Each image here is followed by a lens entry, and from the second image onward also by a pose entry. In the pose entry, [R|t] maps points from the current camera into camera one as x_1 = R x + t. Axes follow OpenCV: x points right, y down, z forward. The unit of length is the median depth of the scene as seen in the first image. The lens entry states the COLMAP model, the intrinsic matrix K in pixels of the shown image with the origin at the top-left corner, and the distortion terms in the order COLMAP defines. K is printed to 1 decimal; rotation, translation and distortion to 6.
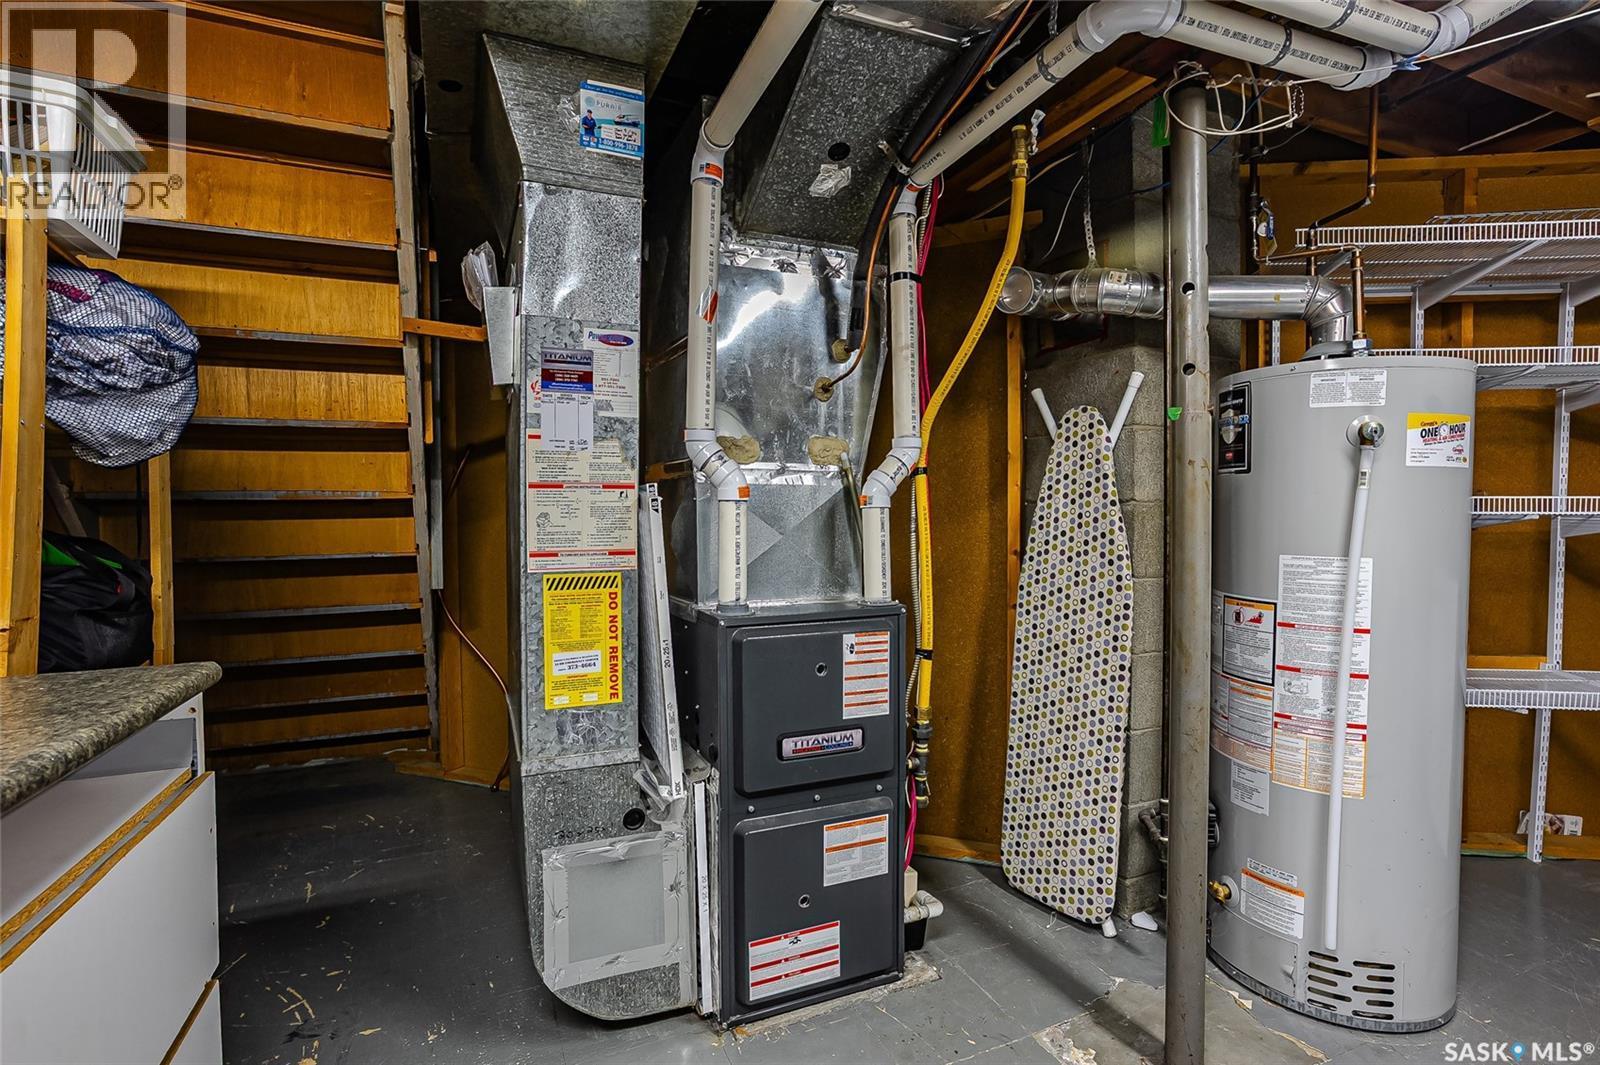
lens RADIAL K [[793.0, 0, 809.8], [0, 793.0, 526.8], [0, 0, 1]] dist [-0.052645, 0.030765]
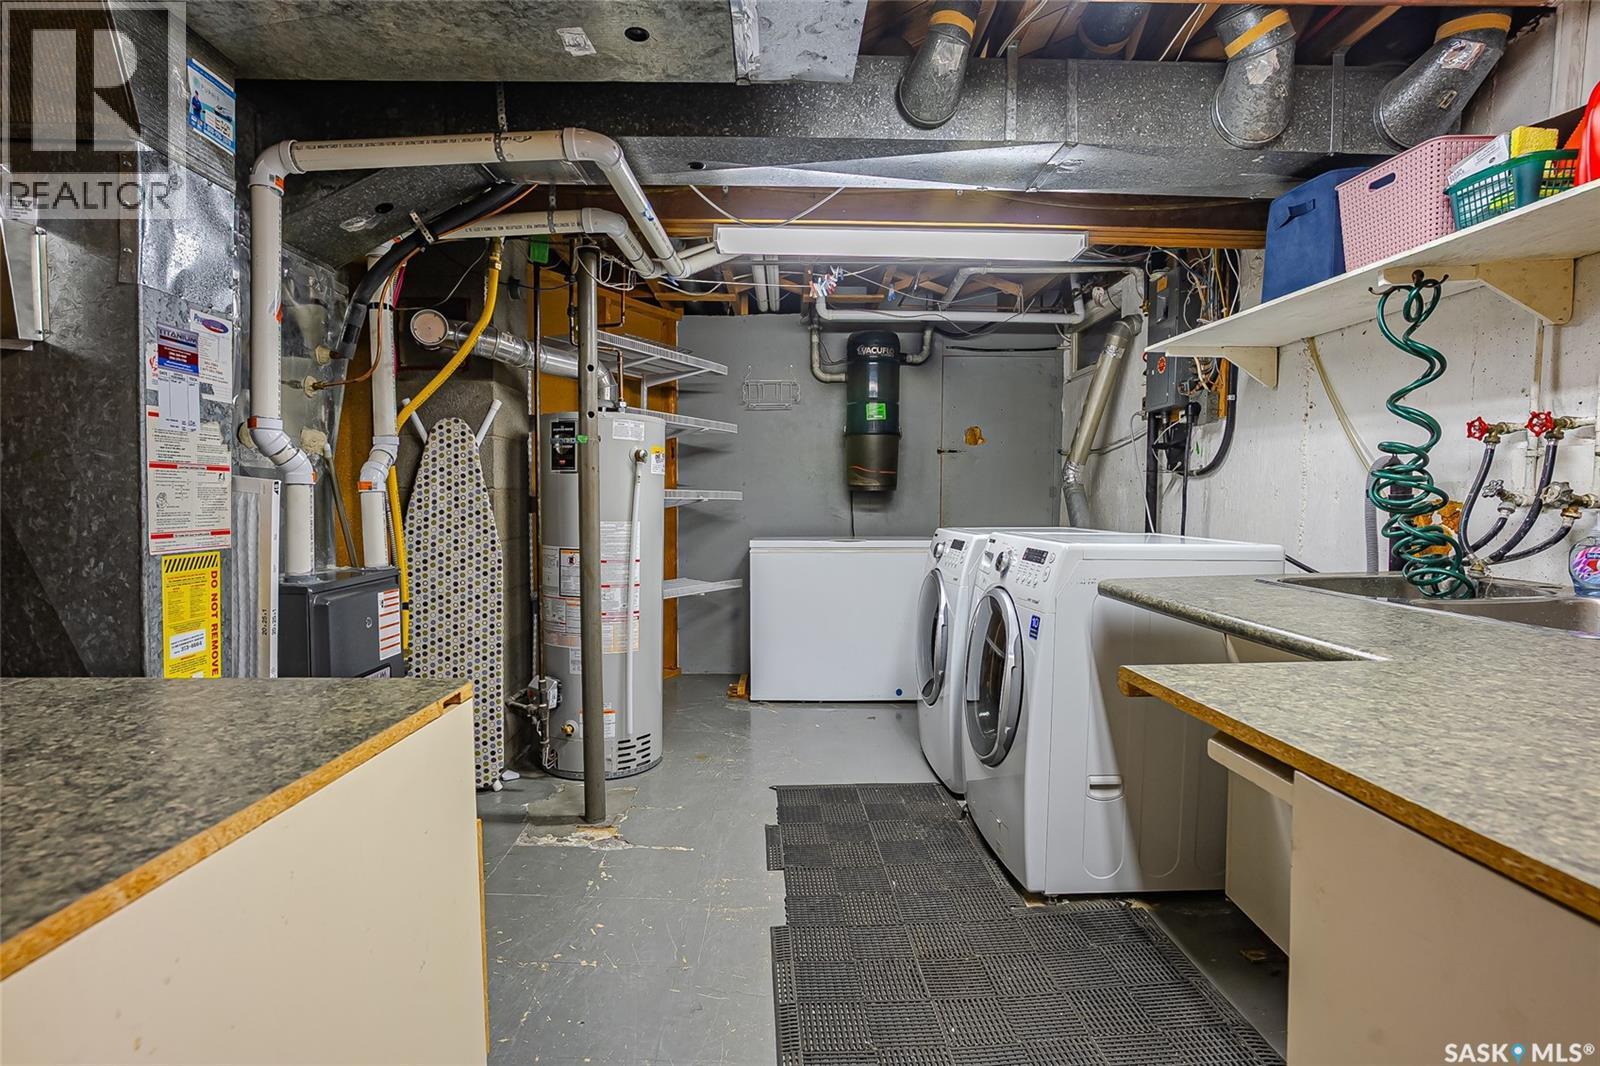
lens RADIAL K [[793.0, 0, 809.8], [0, 793.0, 527.3], [0, 0, 1]] dist [-0.052645, 0.030765]
pose [[0.374915, -0.028699, 0.926615, -0.891553], [0.010462, 0.999588, 0.026726, 0.006926], [-0.927000, -0.000326, 0.375061, -0.098884]]
